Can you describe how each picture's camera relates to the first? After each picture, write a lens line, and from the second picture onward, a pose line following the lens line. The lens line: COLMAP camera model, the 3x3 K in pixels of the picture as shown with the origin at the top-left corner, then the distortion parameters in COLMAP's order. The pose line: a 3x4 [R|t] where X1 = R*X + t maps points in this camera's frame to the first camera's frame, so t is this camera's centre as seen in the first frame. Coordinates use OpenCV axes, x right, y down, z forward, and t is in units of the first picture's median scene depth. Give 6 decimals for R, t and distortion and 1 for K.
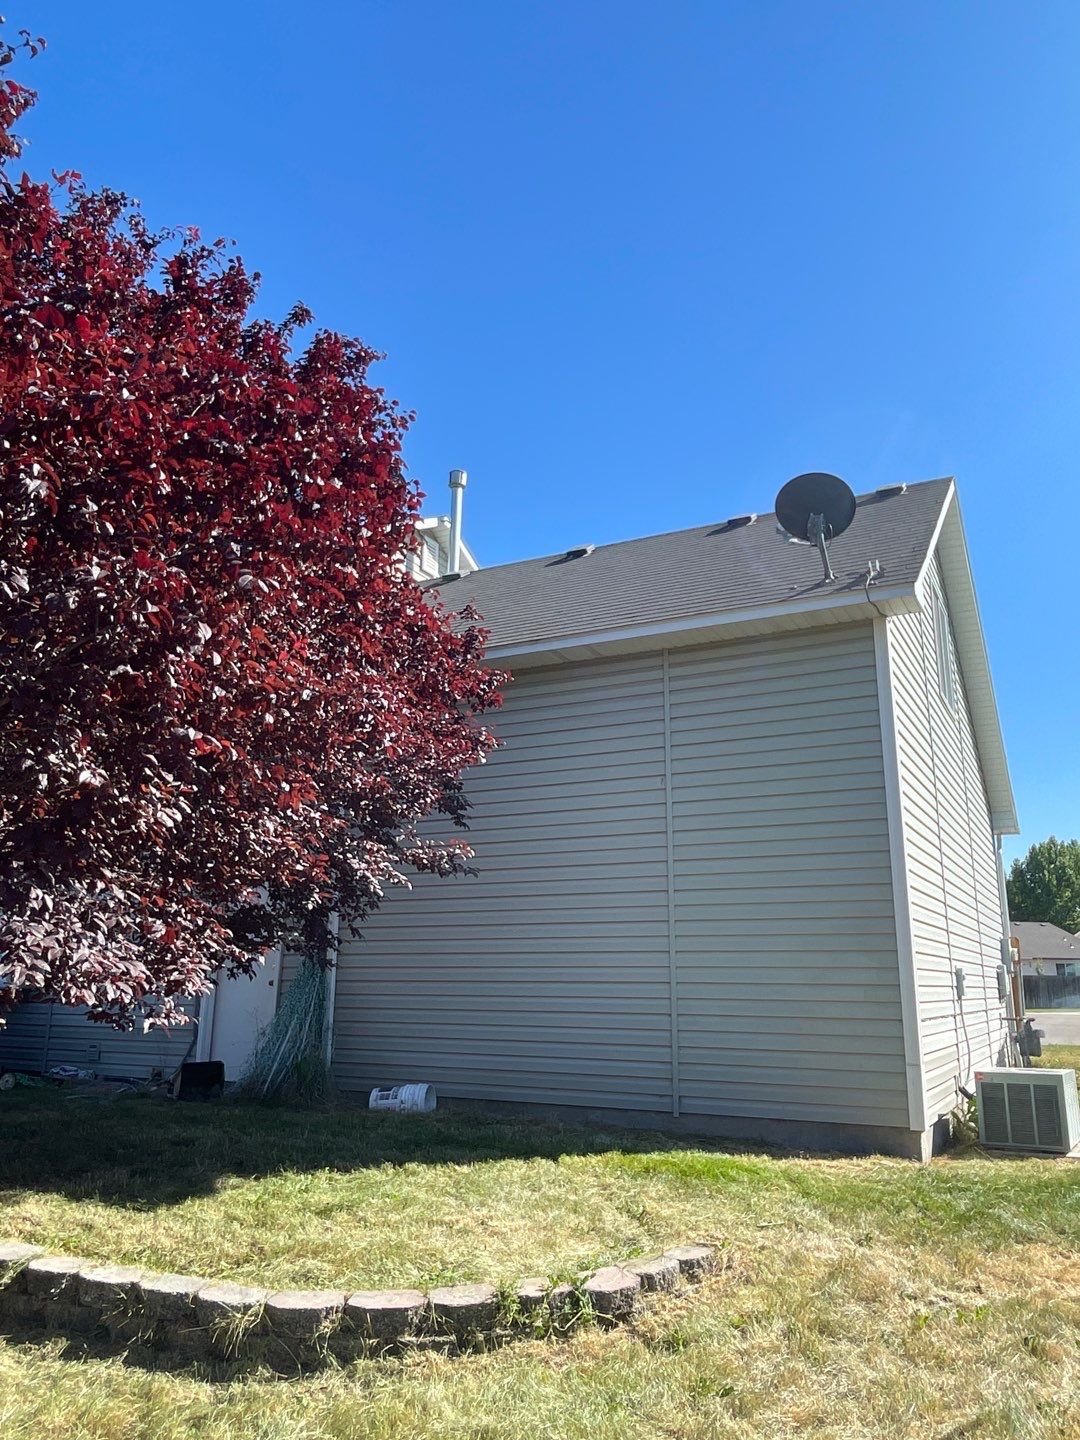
lens RADIAL K [[1065.3, 0, 540.0], [0, 1065.3, 720.0], [0, 0, 1]] dist [0.006049, -0.003450]
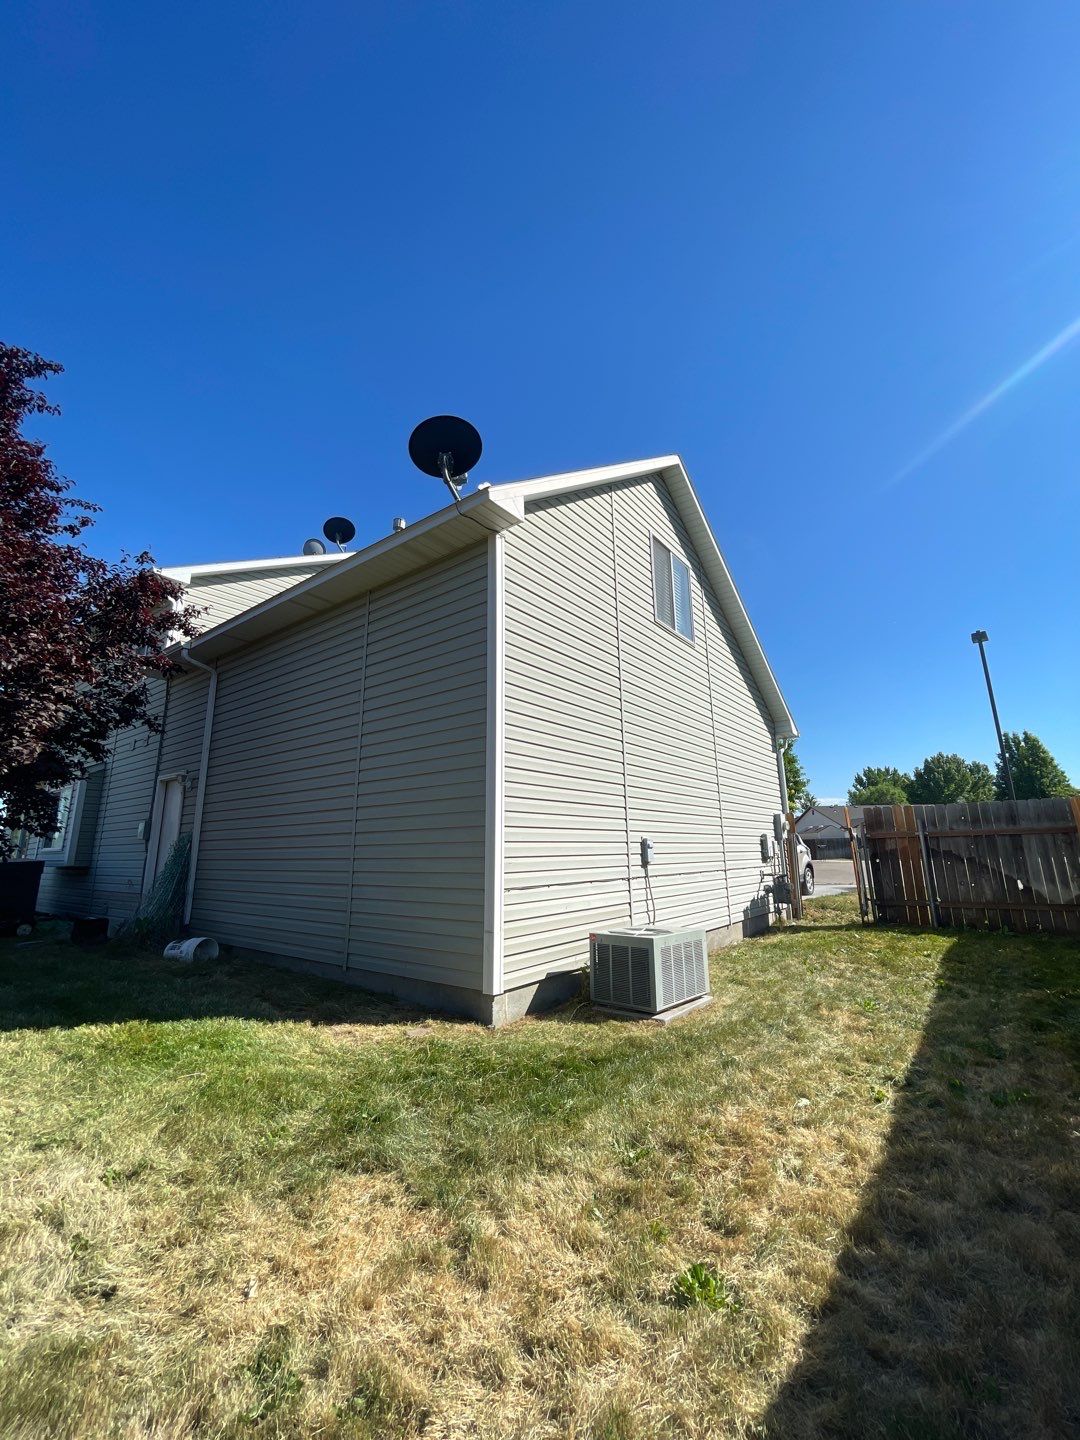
lens RADIAL K [[571.7, 0, 540.0], [0, 571.7, 720.0], [0, 0, 1]] dist [0.000370, -0.000085]
pose [[0.982855, -0.063440, -0.173122, 0.461707], [0.066720, 0.997685, 0.013191, 0.096761], [0.171884, -0.024515, 0.984812, 0.406257]]
